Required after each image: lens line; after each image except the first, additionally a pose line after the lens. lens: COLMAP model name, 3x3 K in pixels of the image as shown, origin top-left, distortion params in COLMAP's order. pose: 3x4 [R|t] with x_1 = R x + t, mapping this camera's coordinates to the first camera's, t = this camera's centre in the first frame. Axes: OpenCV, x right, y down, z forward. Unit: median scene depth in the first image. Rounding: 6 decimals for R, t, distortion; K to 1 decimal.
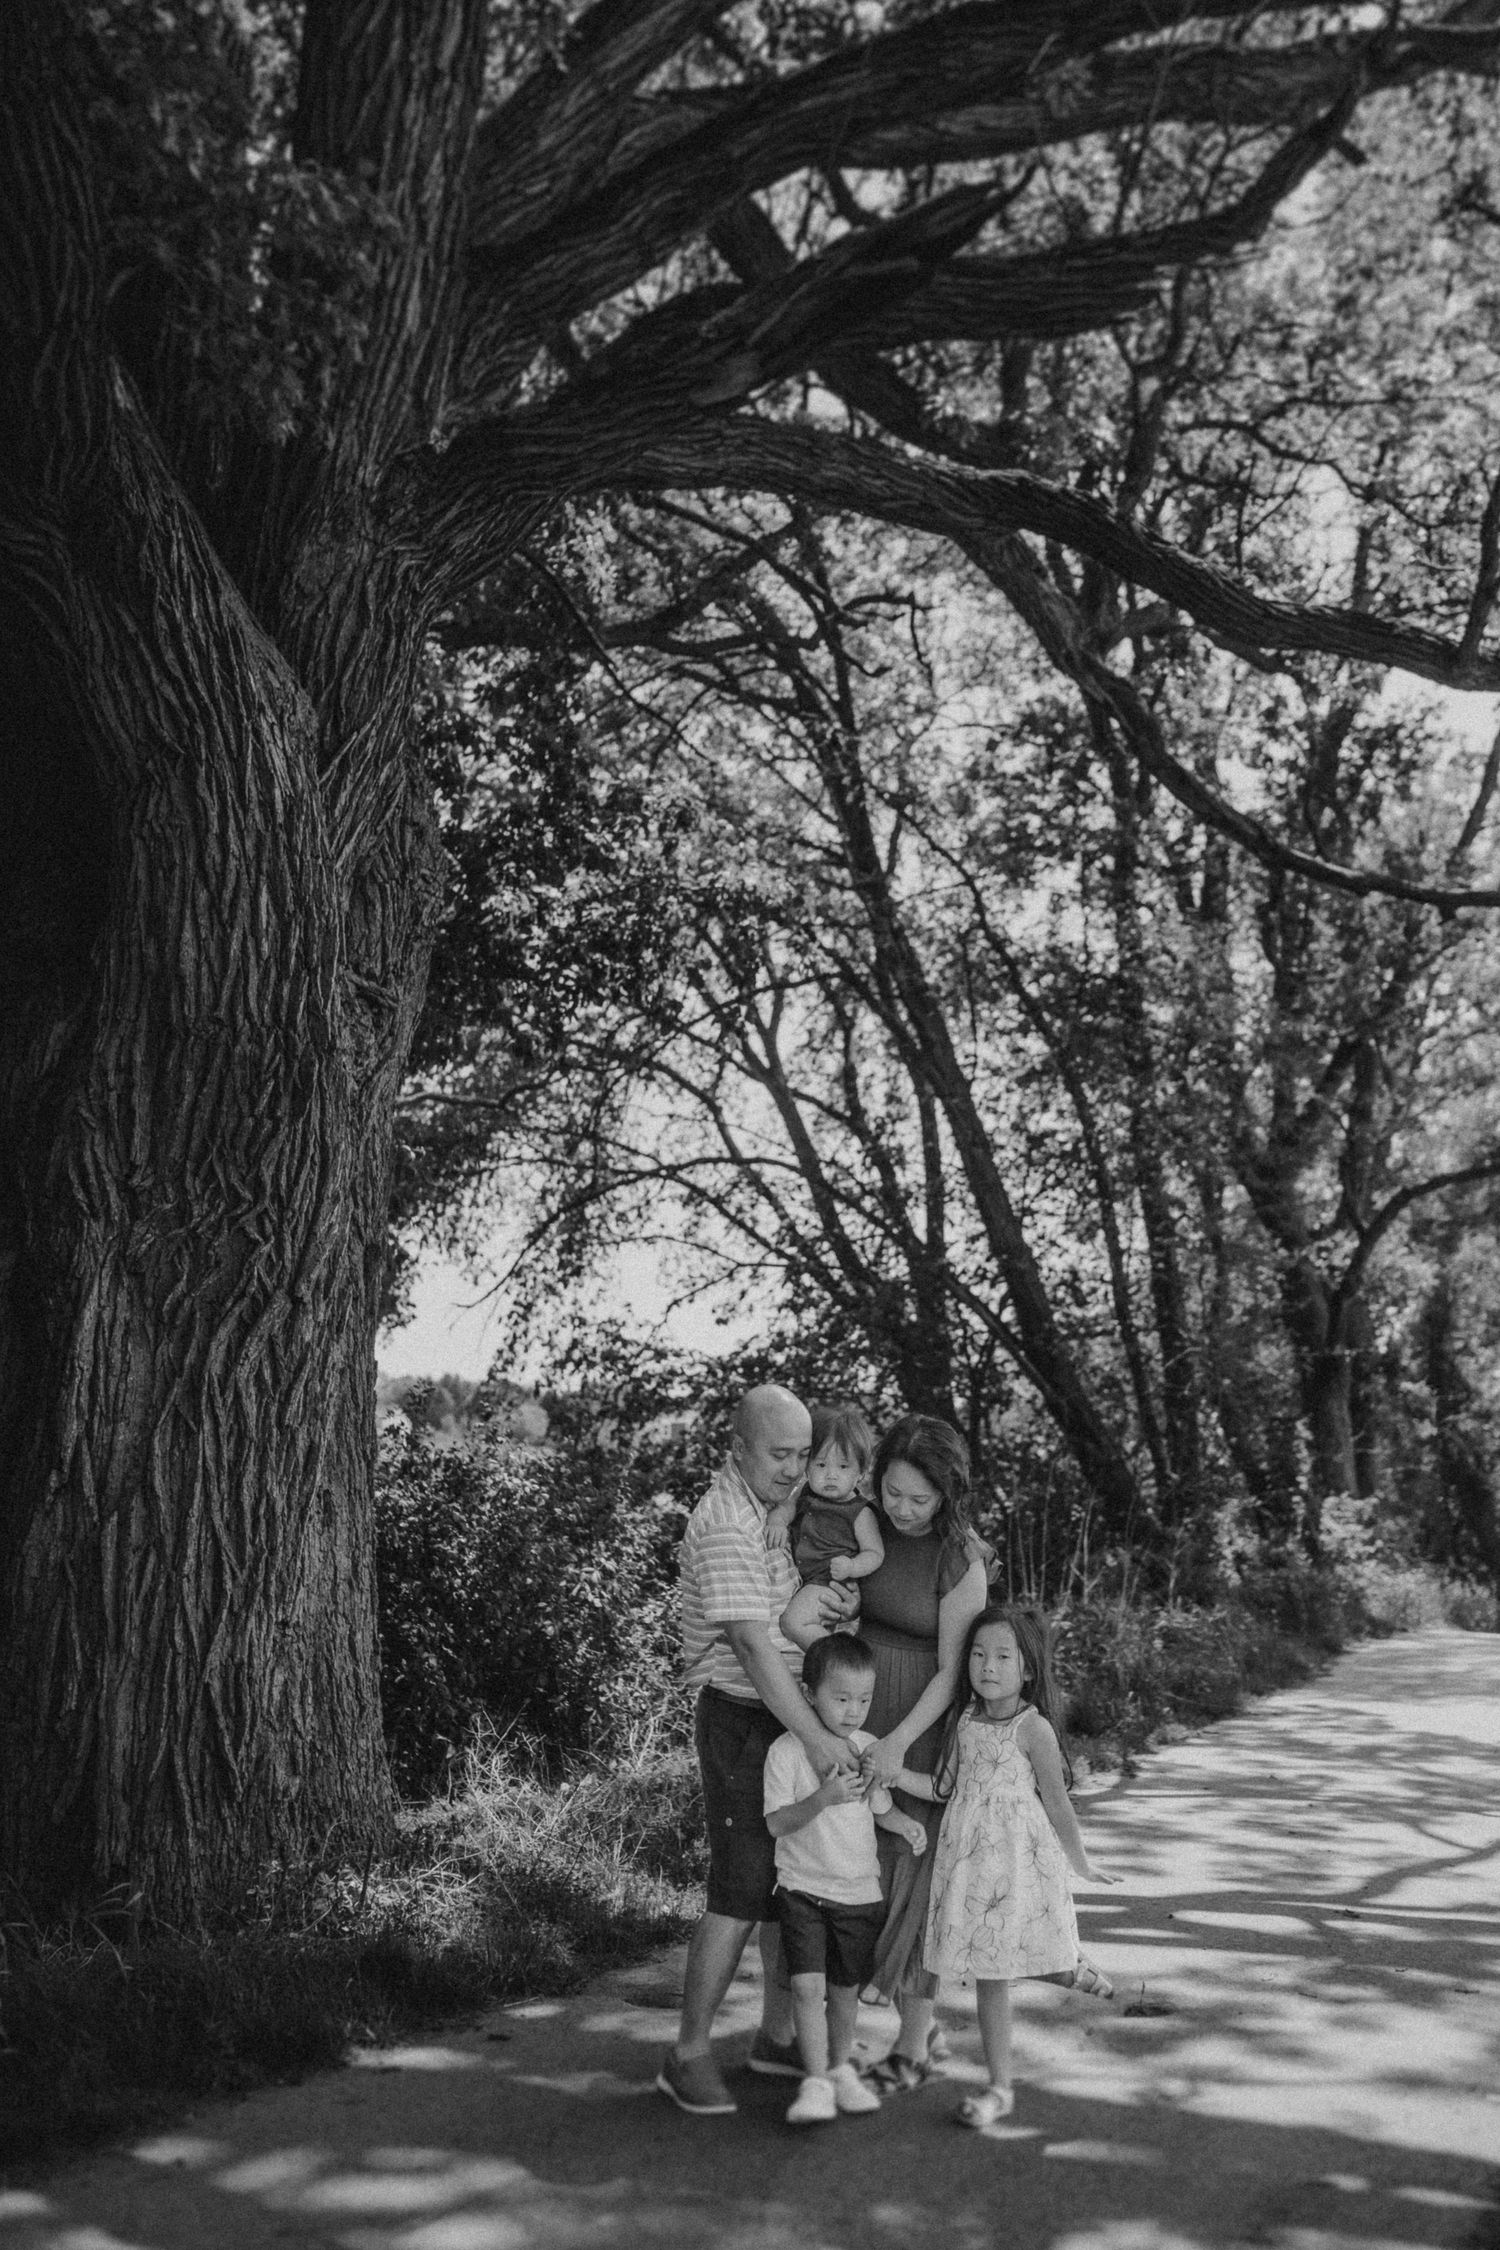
lens RADIAL K [[2135.9, 0, 746.1], [0, 2135.9, 1111.3], [0, 0, 1]] dist [-0.001787, 0.003632]
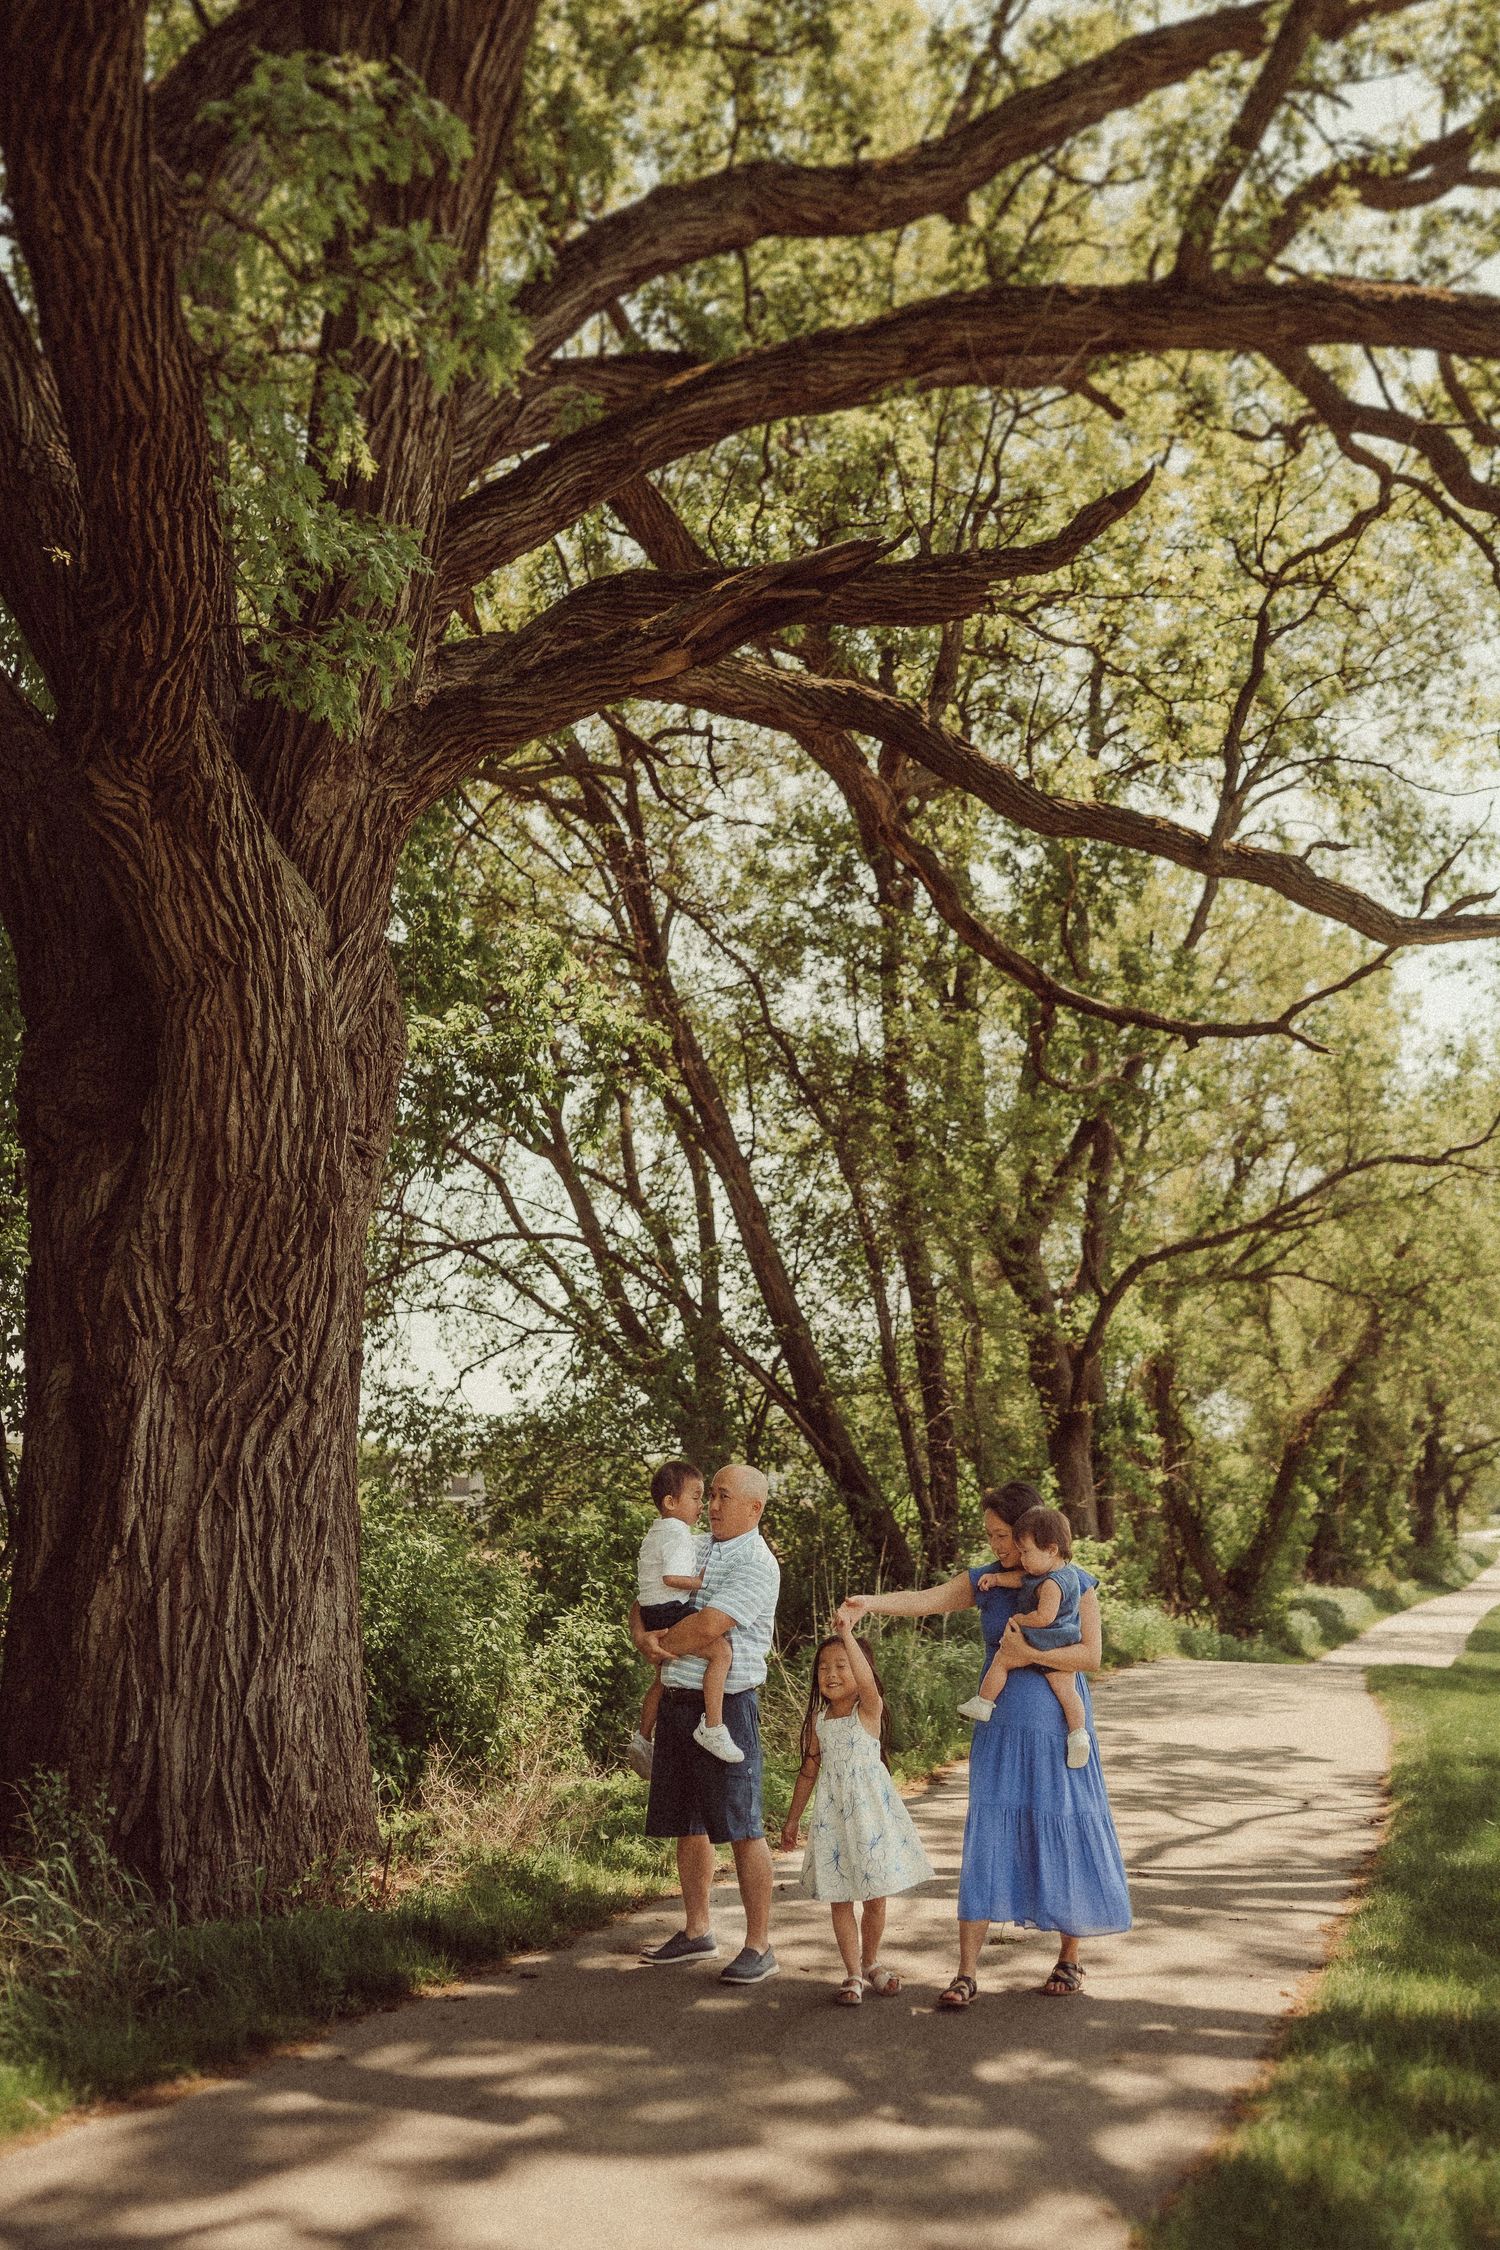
lens RADIAL K [[2135.9, 0, 746.1], [0, 2135.9, 1111.3], [0, 0, 1]] dist [-0.001787, 0.003632]
pose [[0.991964, 0.001921, 0.126508, -0.115275], [0.001004, 0.999734, -0.023053, -0.048478], [-0.126519, 0.022995, 0.991698, -0.246364]]
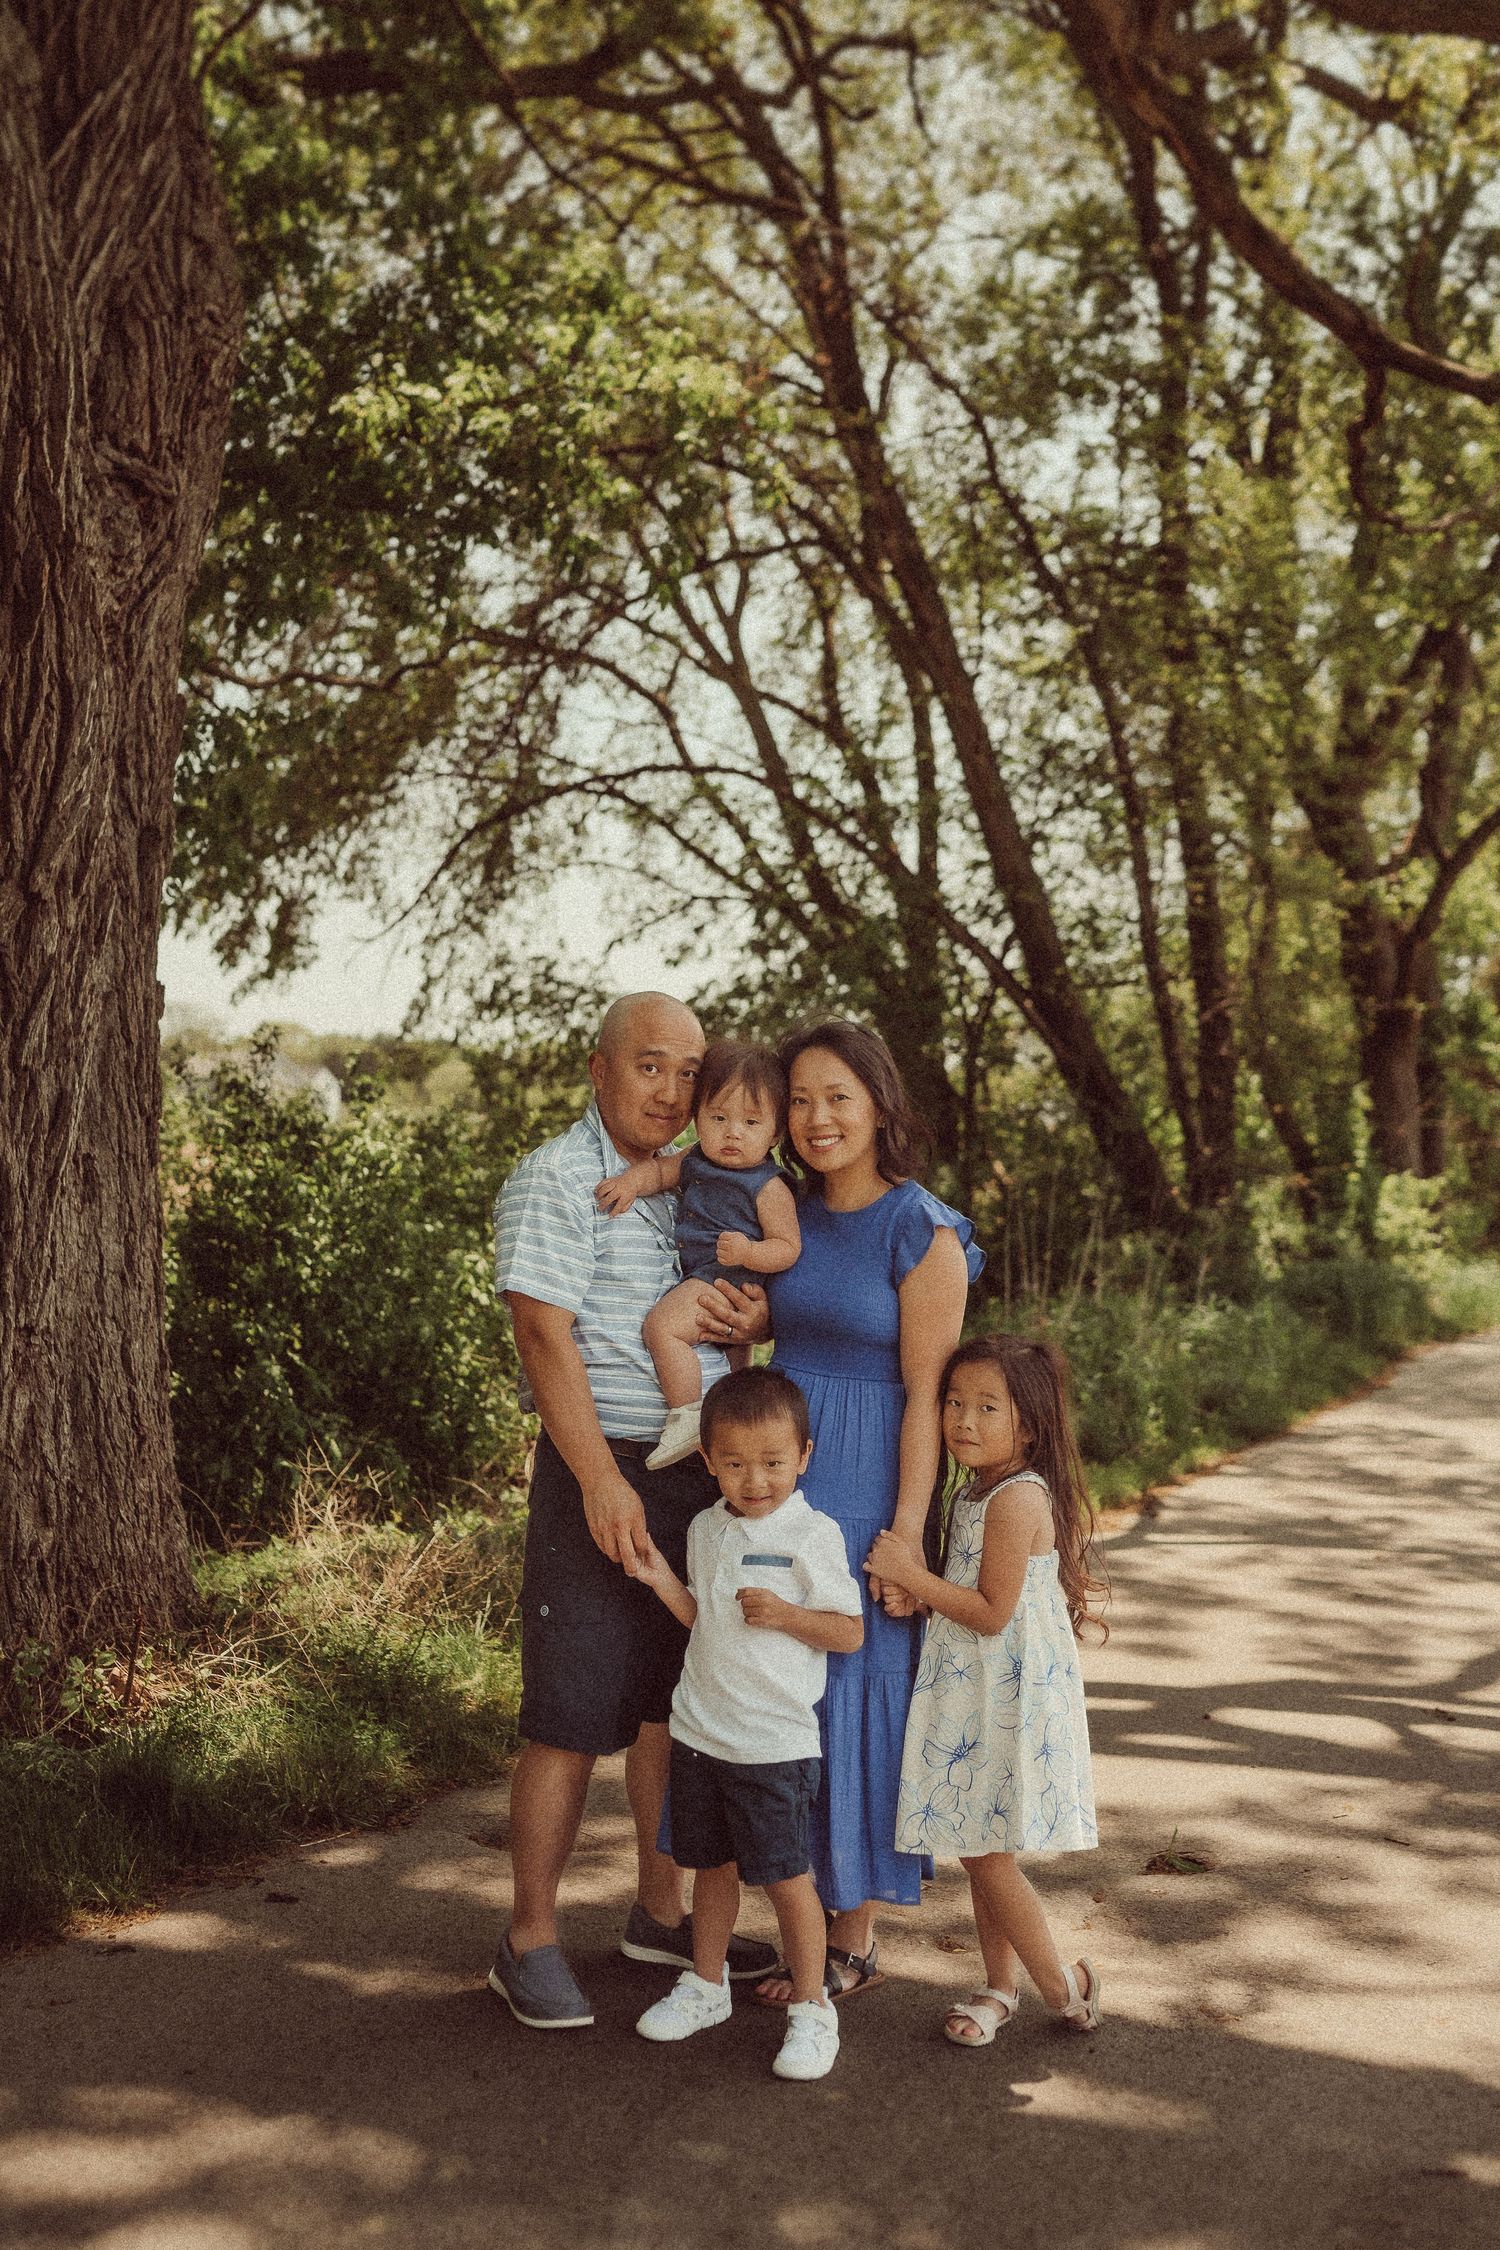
lens RADIAL K [[2407.3, 0, 631.6], [0, 2407.3, 1078.3], [0, 0, 1]] dist [-0.006420, 0.005635]
pose [[0.999351, 0.007512, -0.035227, 0.022649], [-0.002503, 0.990131, 0.140122, 0.033331], [0.035932, -0.139943, 0.989507, 0.181425]]
